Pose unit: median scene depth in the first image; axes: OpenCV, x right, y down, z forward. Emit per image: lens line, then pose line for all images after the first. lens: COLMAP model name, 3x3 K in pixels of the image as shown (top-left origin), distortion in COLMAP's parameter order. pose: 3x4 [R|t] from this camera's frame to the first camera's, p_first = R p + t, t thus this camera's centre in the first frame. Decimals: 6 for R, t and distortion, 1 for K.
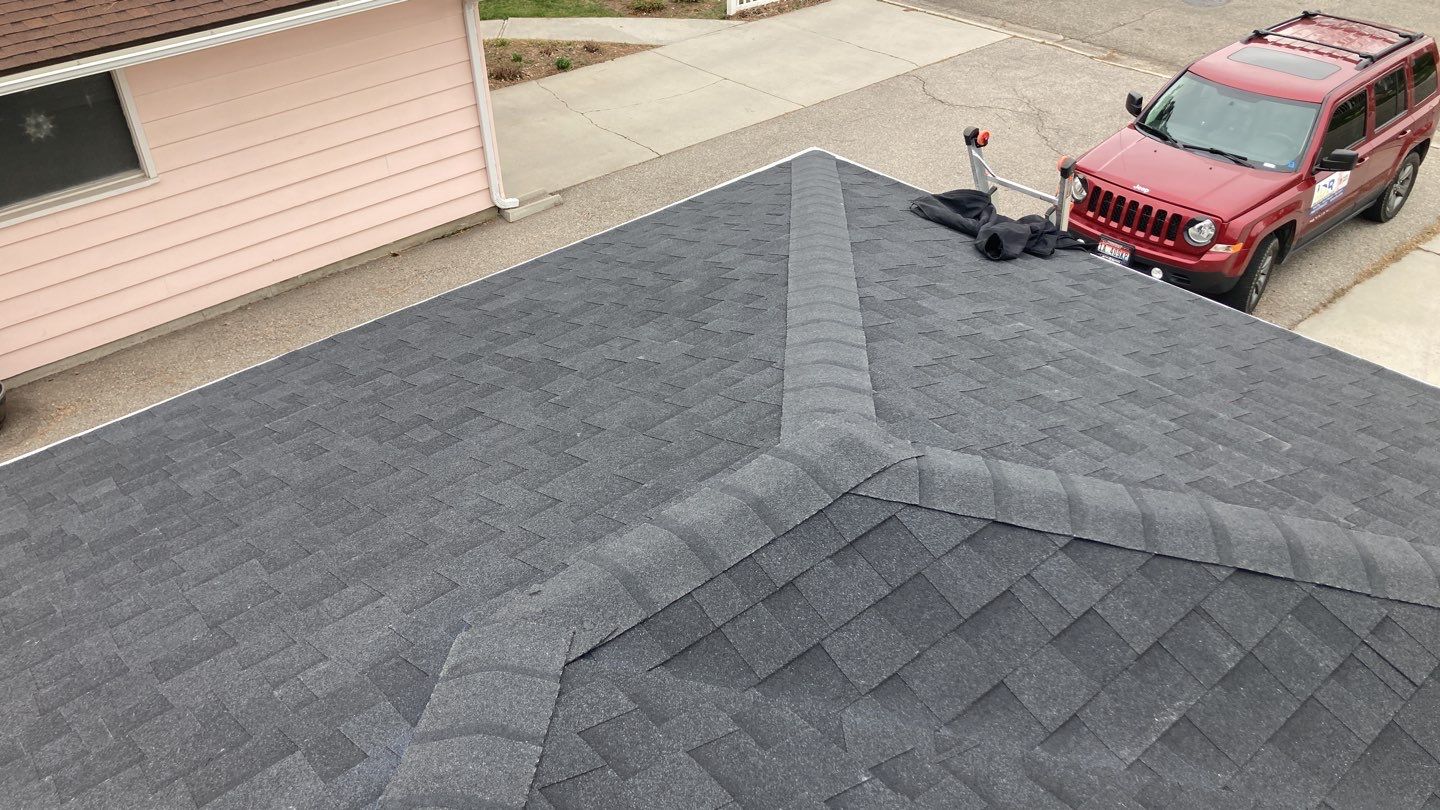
lens RADIAL K [[1218.6, 0, 718.8], [0, 1218.6, 405.0], [0, 0, 1]] dist [0.014615, 0.023843]
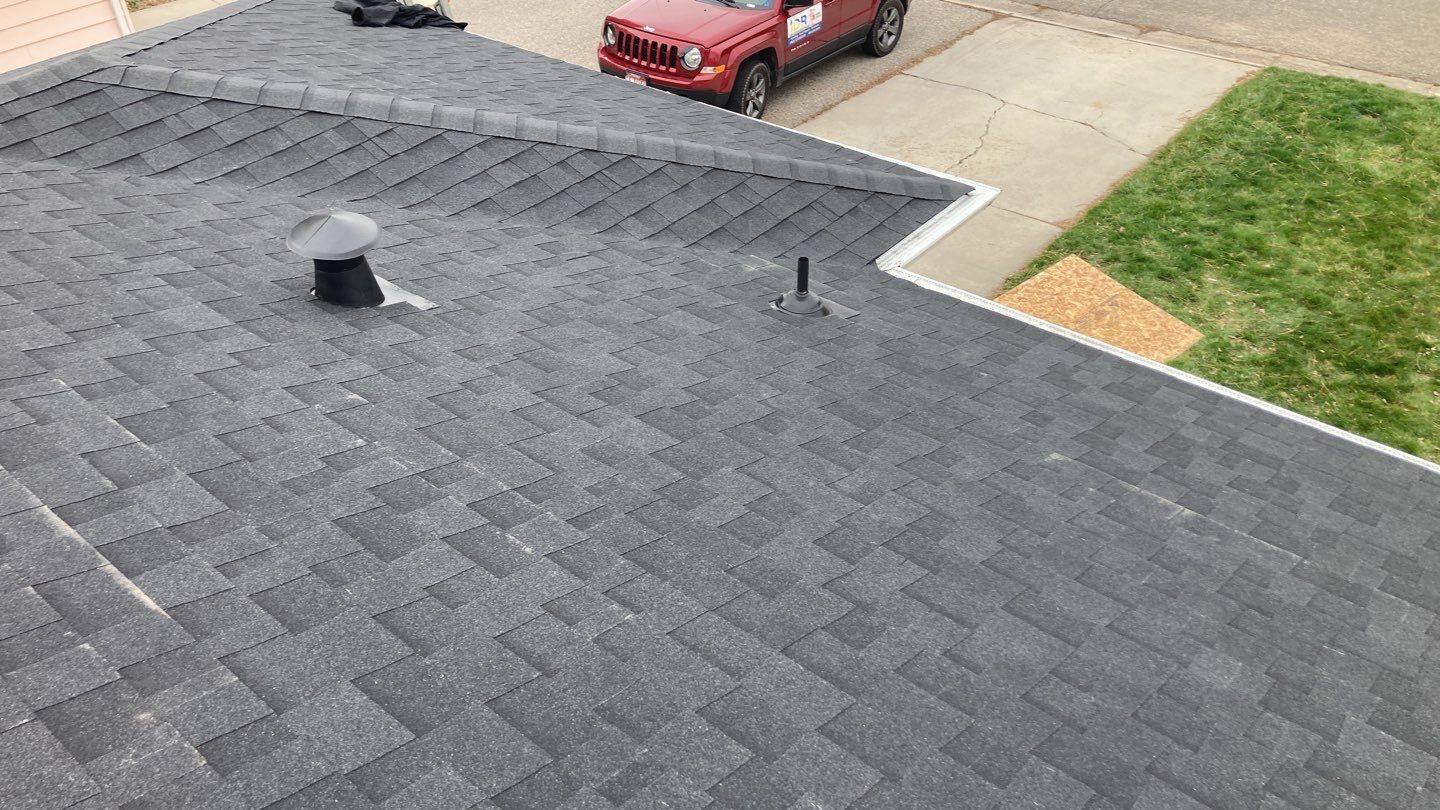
lens RADIAL K [[1218.6, 0, 711.7], [0, 1218.6, 403.4], [0, 0, 1]] dist [0.014615, 0.023843]
pose [[0.988768, -0.095972, 0.114576, 0.227829], [0.092120, 0.995005, 0.038467, 0.164543], [-0.117696, -0.027480, 0.992669, -0.267100]]
